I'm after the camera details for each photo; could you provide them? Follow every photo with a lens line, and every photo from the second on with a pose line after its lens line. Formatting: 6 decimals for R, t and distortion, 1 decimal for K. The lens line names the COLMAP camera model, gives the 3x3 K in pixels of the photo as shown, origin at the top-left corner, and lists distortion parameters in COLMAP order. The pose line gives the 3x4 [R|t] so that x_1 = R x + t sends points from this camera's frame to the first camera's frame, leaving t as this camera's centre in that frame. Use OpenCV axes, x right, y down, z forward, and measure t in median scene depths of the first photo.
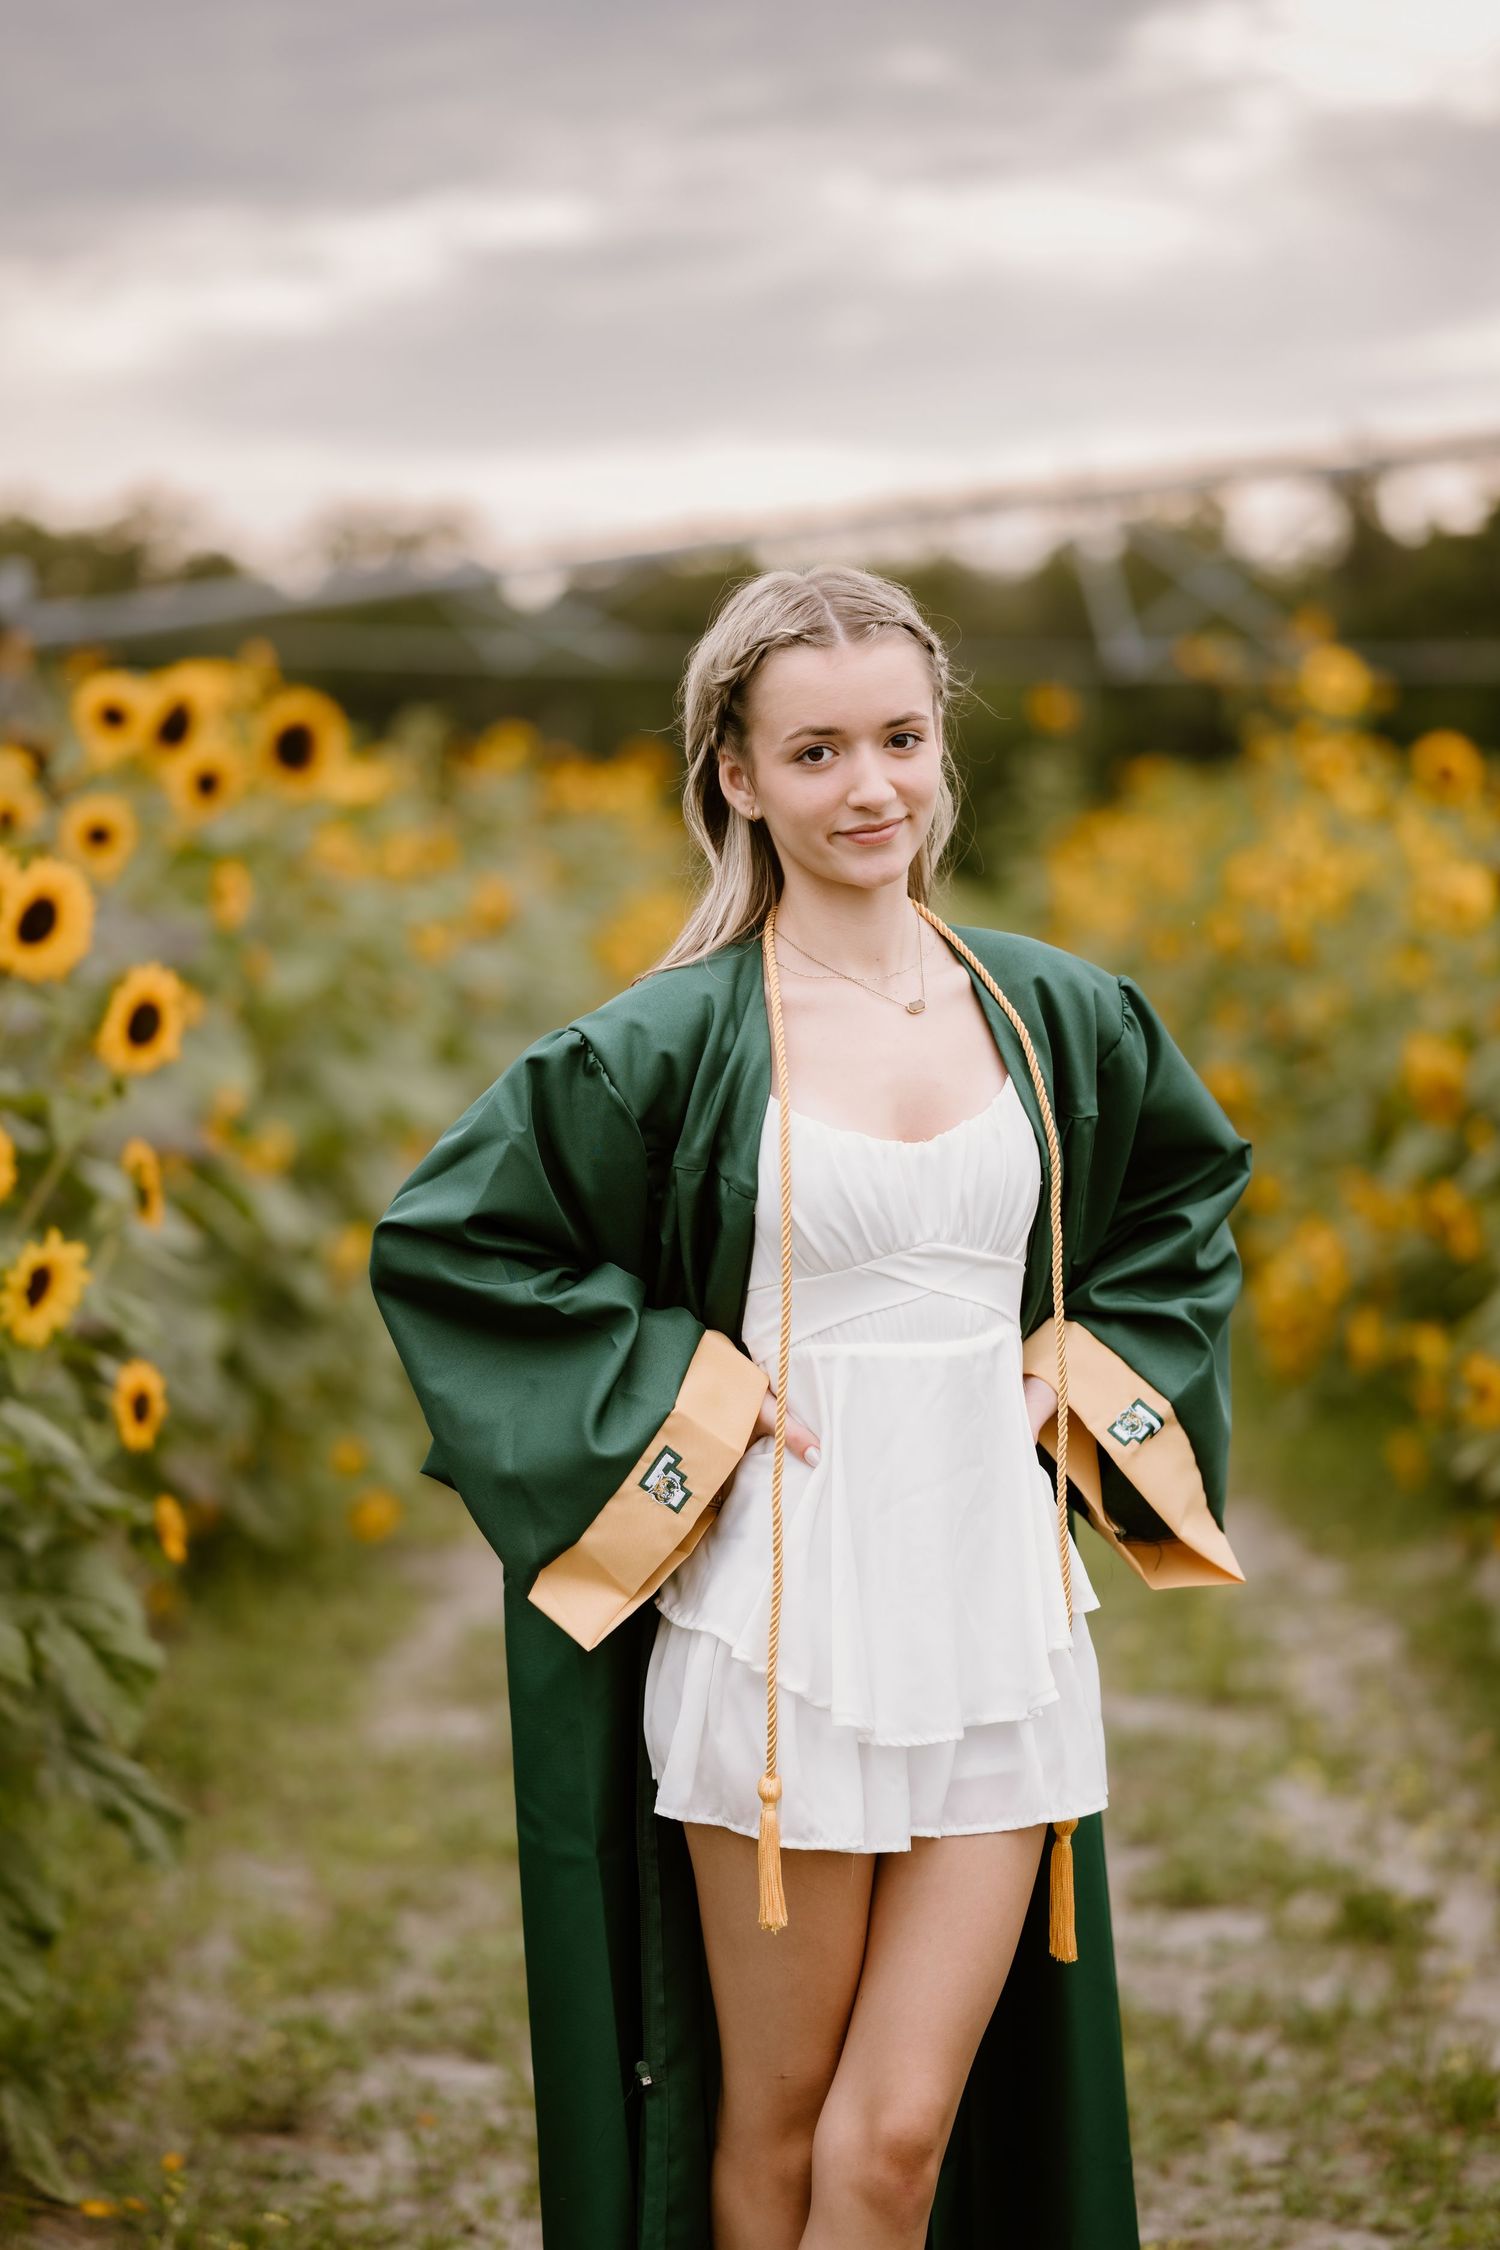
lens RADIAL K [[5261.6, 0, 750.0], [0, 5261.6, 1125.0], [0, 0, 1]] dist [0.080355, 0.435669]
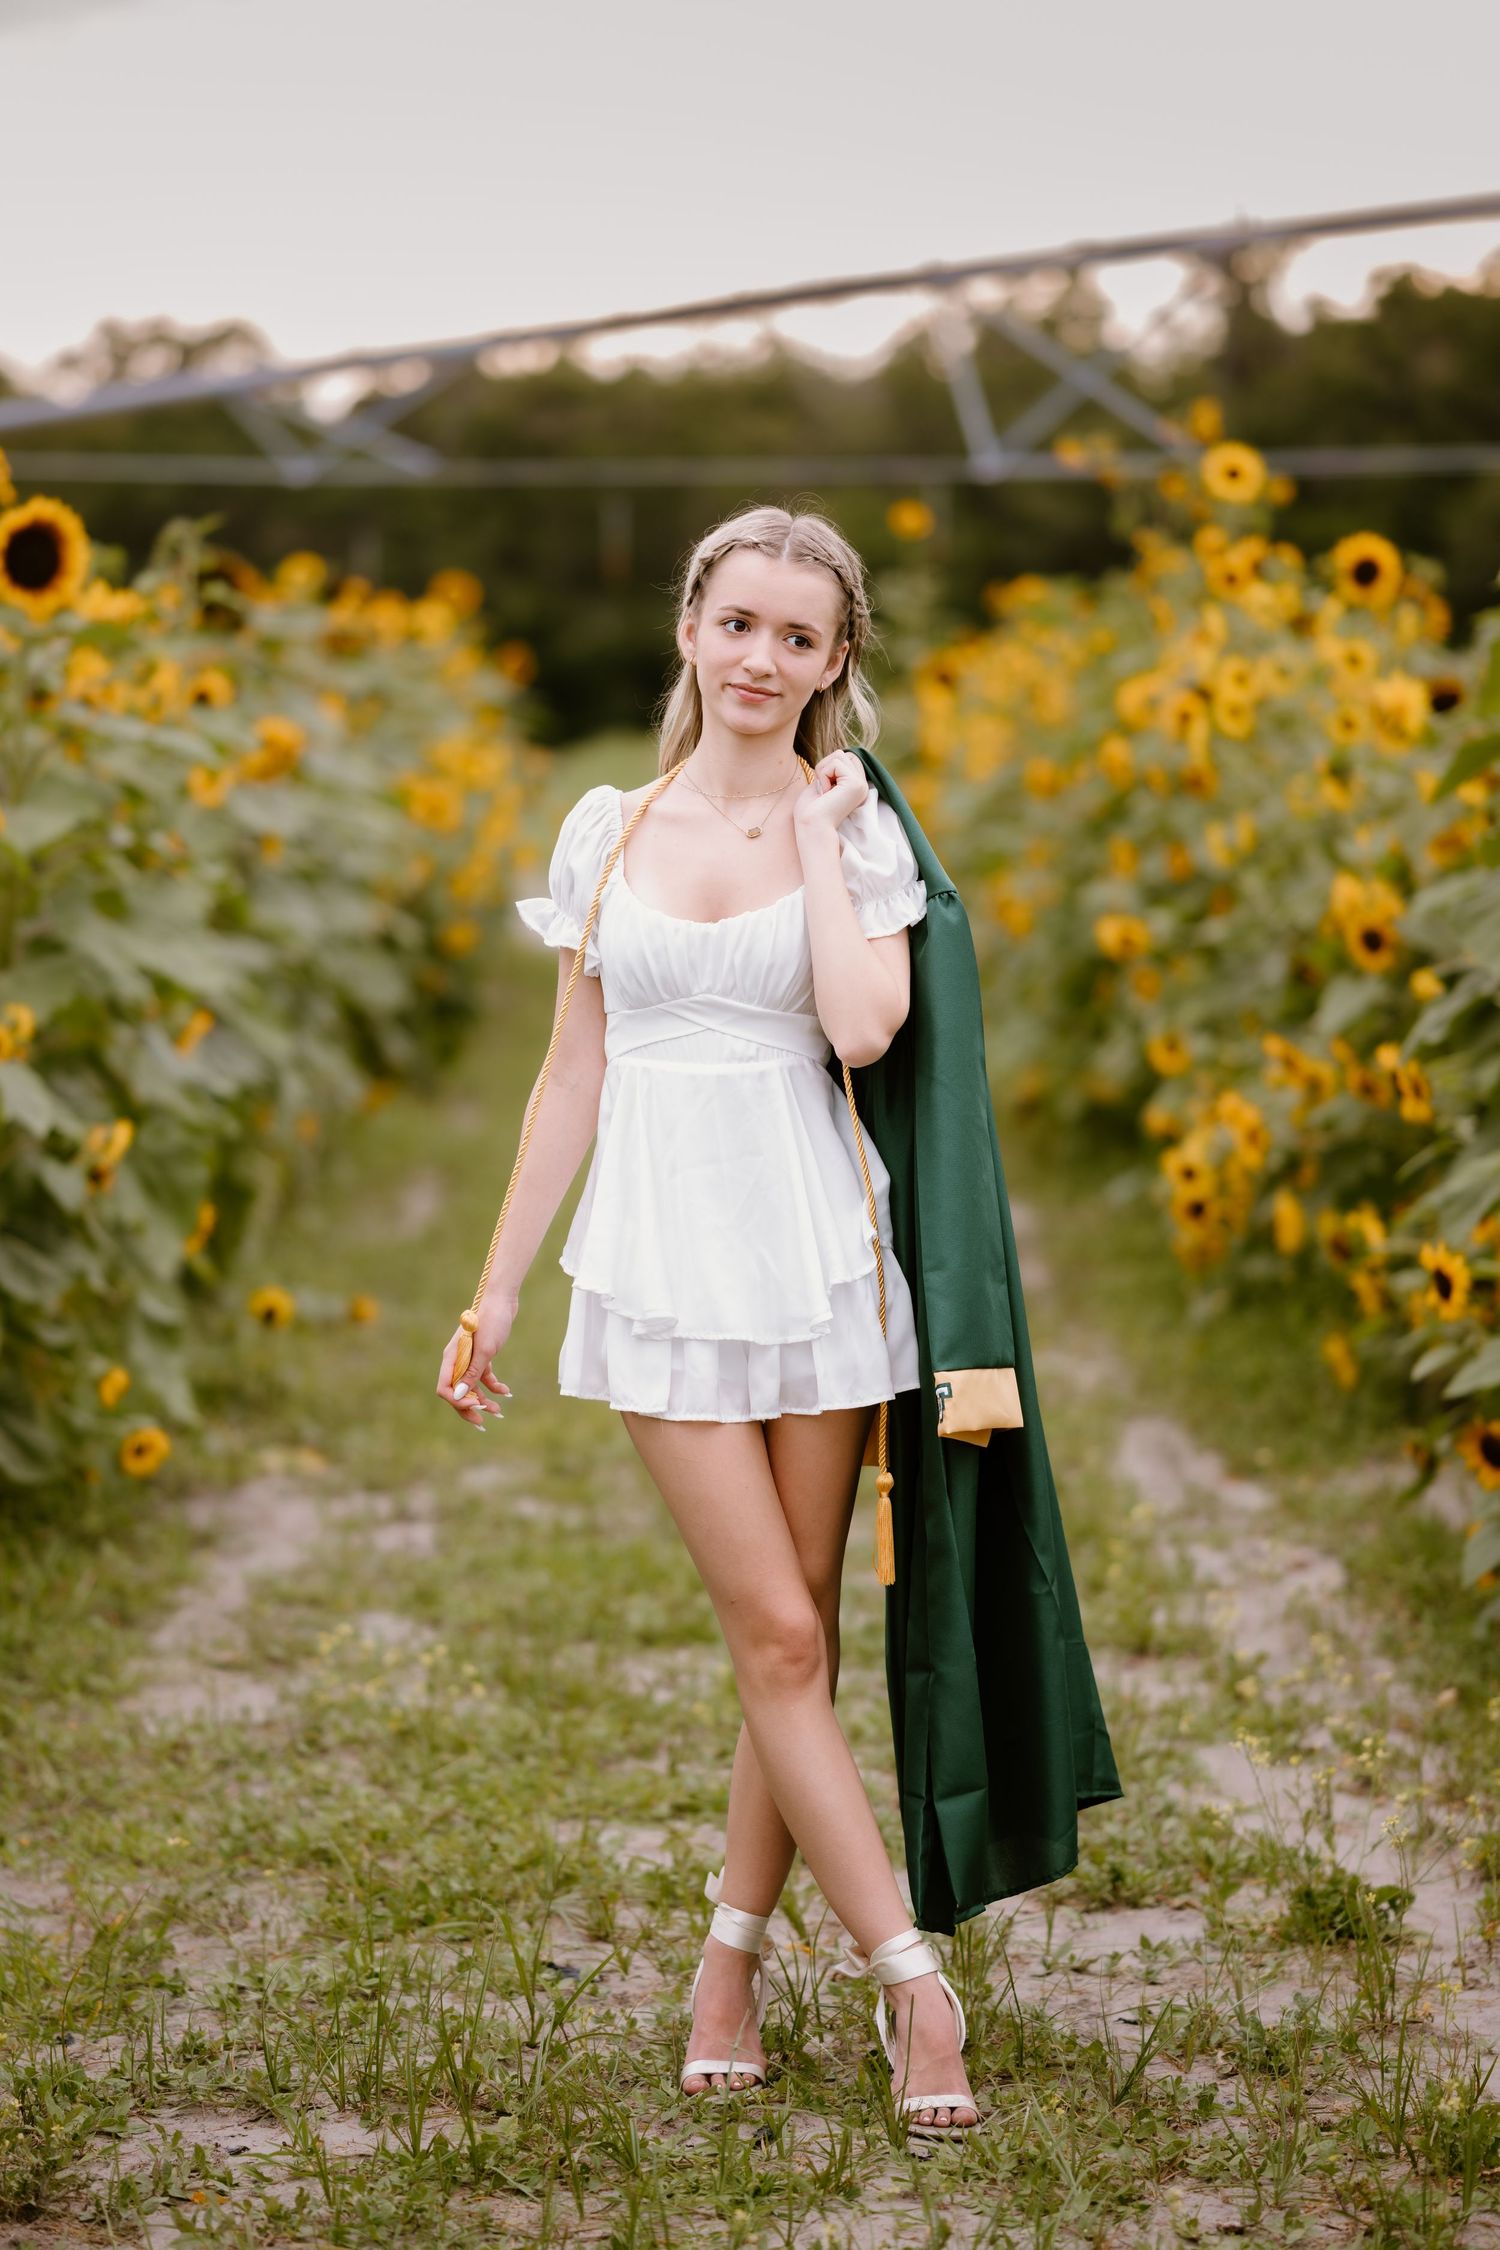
lens RADIAL K [[5261.6, 0, 750.0], [0, 5261.6, 1125.0], [0, 0, 1]] dist [0.080355, 0.435669]
pose [[0.999402, -0.019861, 0.028318, 0.003588], [0.019262, 0.999588, 0.021270, 0.004619], [-0.028729, -0.020712, 0.999373, 0.141977]]
